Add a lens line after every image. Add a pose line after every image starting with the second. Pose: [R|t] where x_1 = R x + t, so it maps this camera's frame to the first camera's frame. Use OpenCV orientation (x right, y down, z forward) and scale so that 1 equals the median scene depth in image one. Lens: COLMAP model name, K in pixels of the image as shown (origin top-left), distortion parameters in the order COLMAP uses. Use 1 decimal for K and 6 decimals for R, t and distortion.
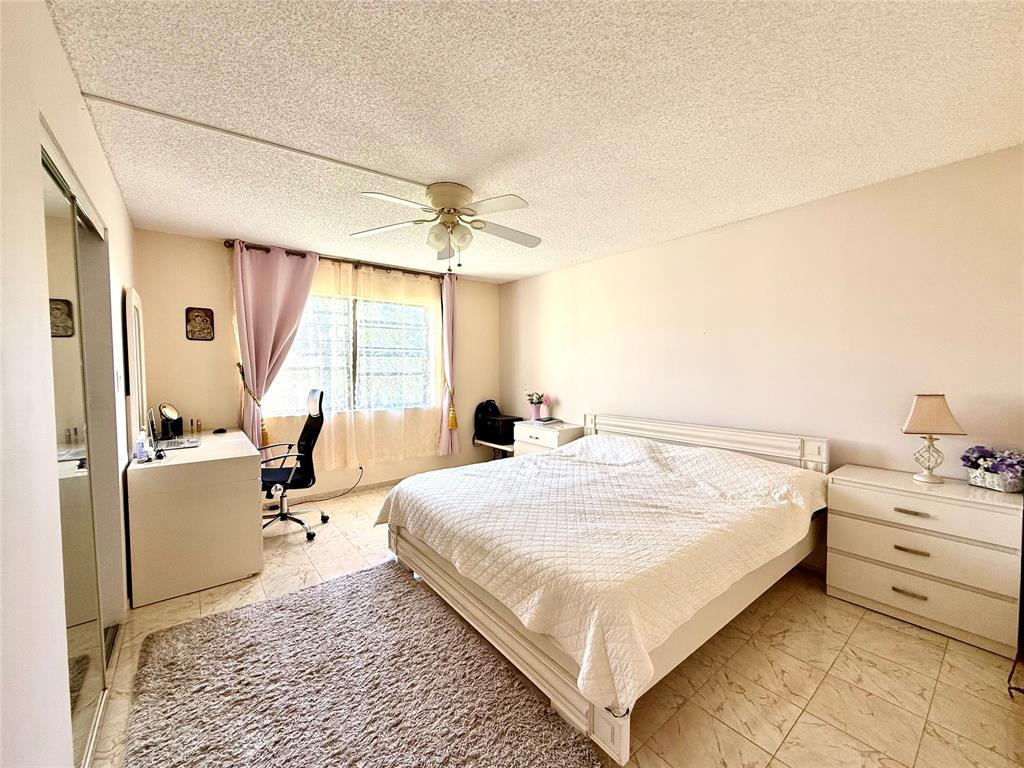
lens RADIAL K [[408.0, 0, 512.0], [0, 408.0, 384.0], [0, 0, 1]] dist [0.000296, 0.000012]
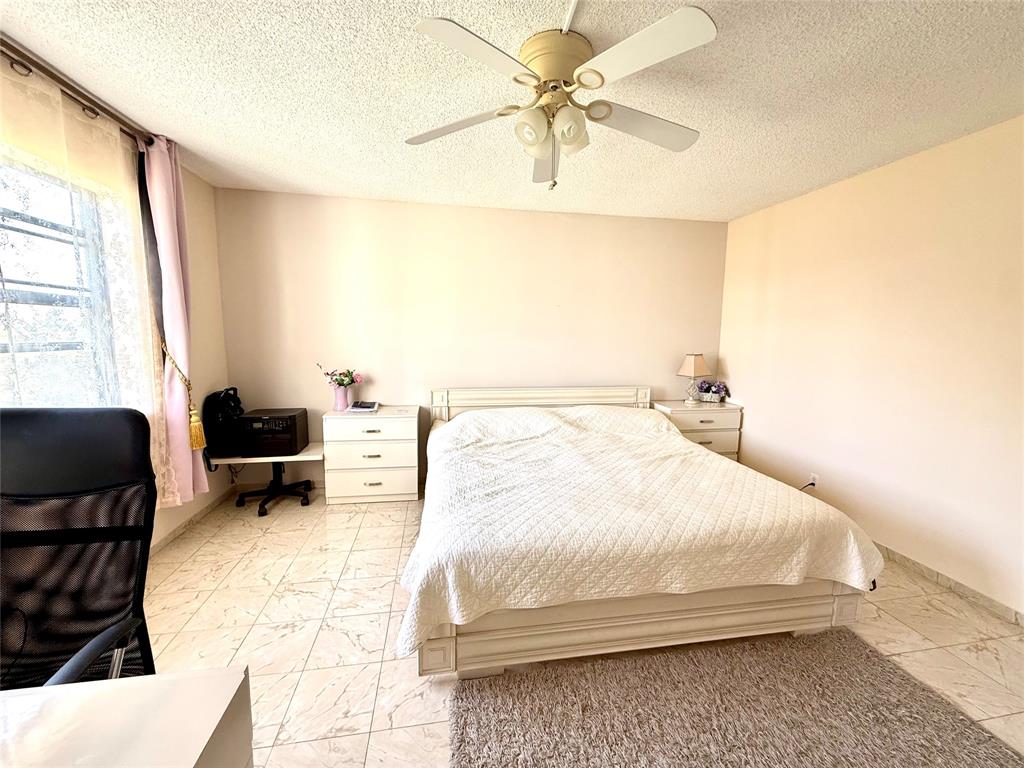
lens RADIAL K [[408.0, 0, 512.0], [0, 408.0, 384.0], [0, 0, 1]] dist [0.000296, 0.000012]
pose [[0.472963, -0.104088, 0.874912, -0.678268], [0.020513, 0.994029, 0.107171, -0.038535], [-0.880843, -0.032741, 0.472274, 0.646945]]
